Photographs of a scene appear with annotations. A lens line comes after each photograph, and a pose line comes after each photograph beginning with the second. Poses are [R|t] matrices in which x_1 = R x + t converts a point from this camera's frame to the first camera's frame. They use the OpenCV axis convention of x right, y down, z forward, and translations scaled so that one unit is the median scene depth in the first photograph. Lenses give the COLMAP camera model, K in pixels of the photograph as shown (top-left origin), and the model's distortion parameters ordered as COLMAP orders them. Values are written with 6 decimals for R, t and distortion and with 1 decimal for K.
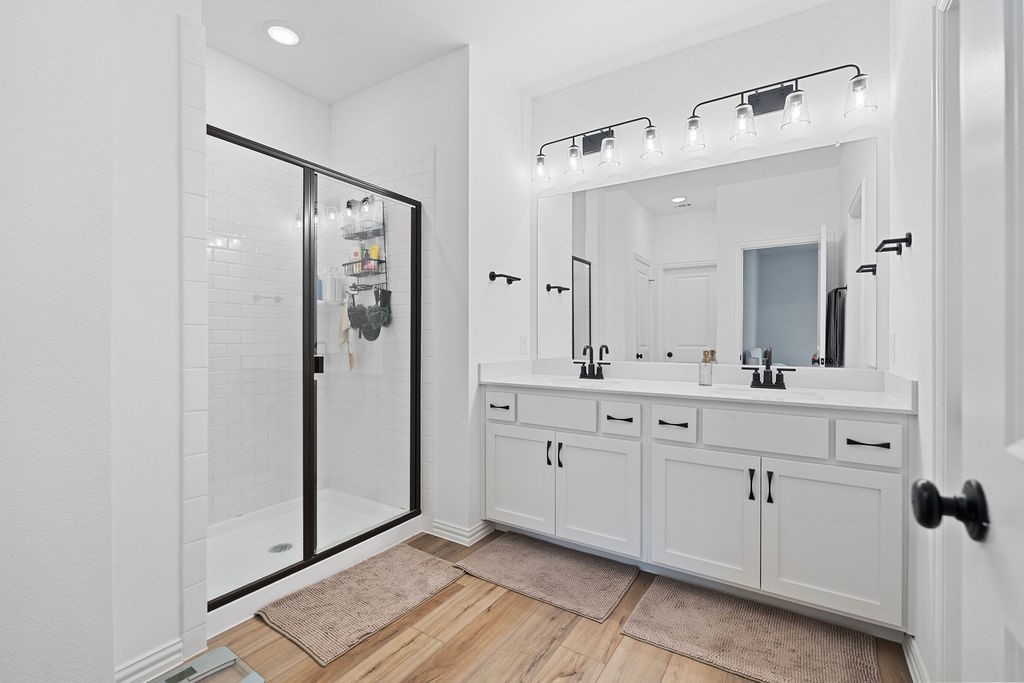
lens RADIAL K [[456.3, 0, 512.5], [0, 456.3, 338.7], [0, 0, 1]] dist [-0.003619, 0.000183]
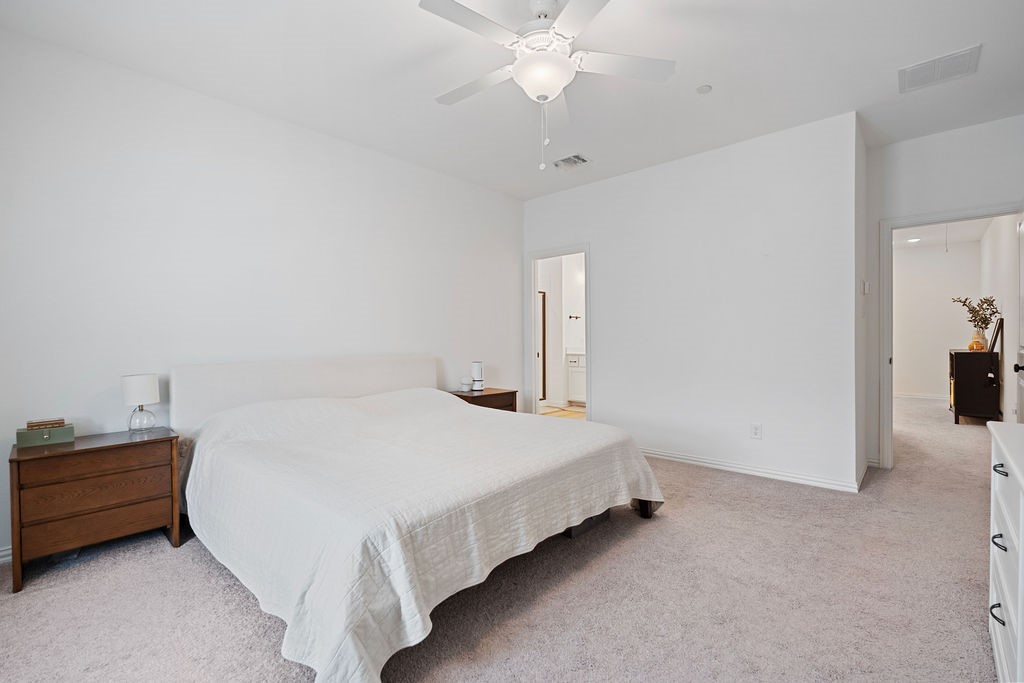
lens RADIAL K [[456.3, 0, 516.9], [0, 456.3, 344.7], [0, 0, 1]] dist [-0.003619, 0.000183]
pose [[0.986453, -0.004649, -0.163978, 0.098096], [0.004661, 0.999989, -0.000314, 0.037851], [0.163978, -0.000454, 0.986464, -1.964940]]
